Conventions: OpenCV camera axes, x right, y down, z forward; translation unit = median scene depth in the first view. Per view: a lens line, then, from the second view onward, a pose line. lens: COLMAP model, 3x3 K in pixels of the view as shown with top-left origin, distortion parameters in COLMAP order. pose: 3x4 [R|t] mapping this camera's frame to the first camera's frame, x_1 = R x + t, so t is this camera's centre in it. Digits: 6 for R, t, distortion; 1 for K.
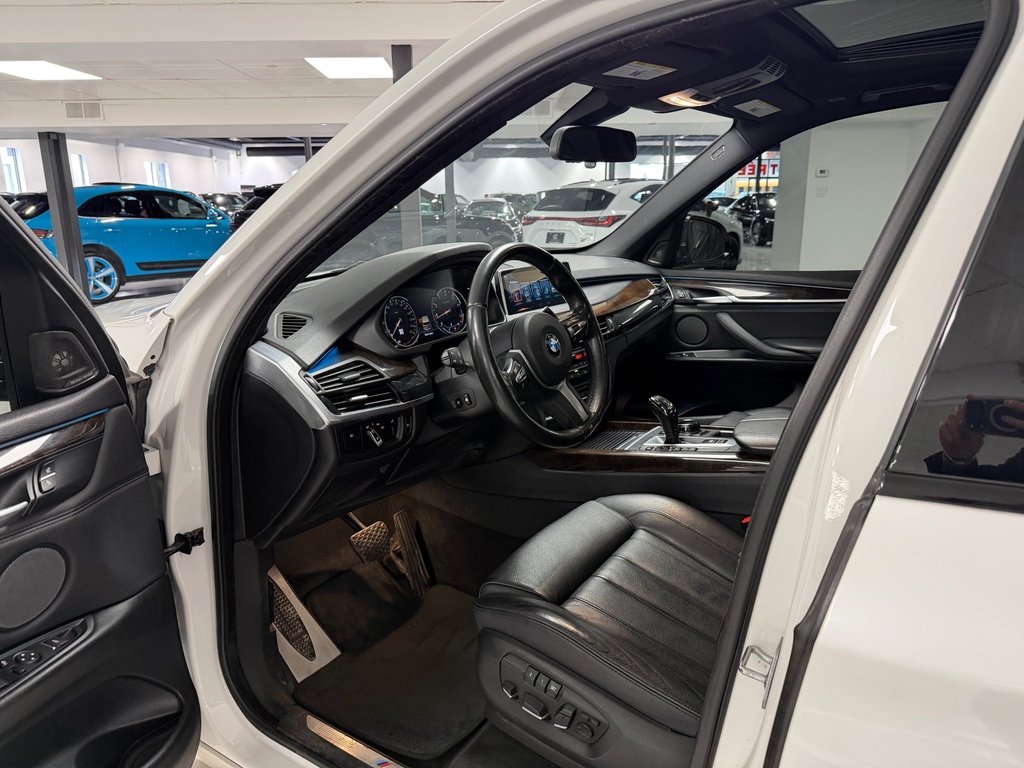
lens RADIAL K [[750.9, 0, 507.3], [0, 750.9, 386.6], [0, 0, 1]] dist [0.030667, -0.053733]
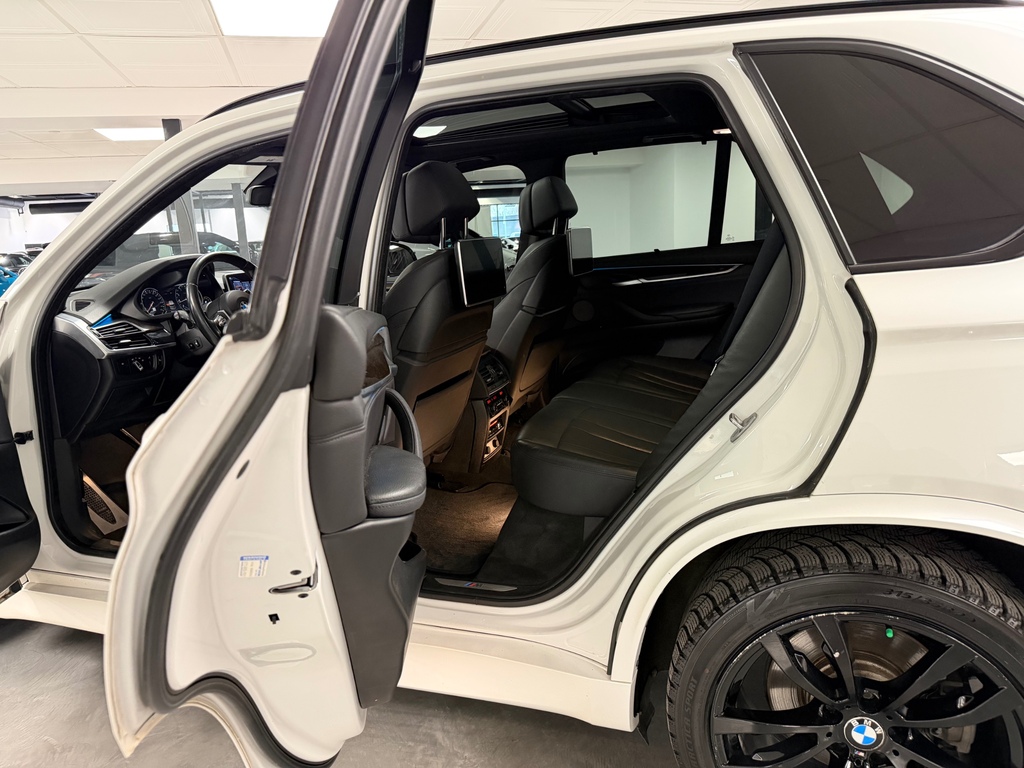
lens RADIAL K [[750.9, 0, 507.3], [0, 750.9, 386.6], [0, 0, 1]] dist [0.030667, -0.053733]
pose [[0.971912, -0.088250, 0.218172, 0.263596], [0.100036, 0.994030, -0.043556, 0.272559], [-0.213026, 0.064158, 0.974938, -0.861805]]
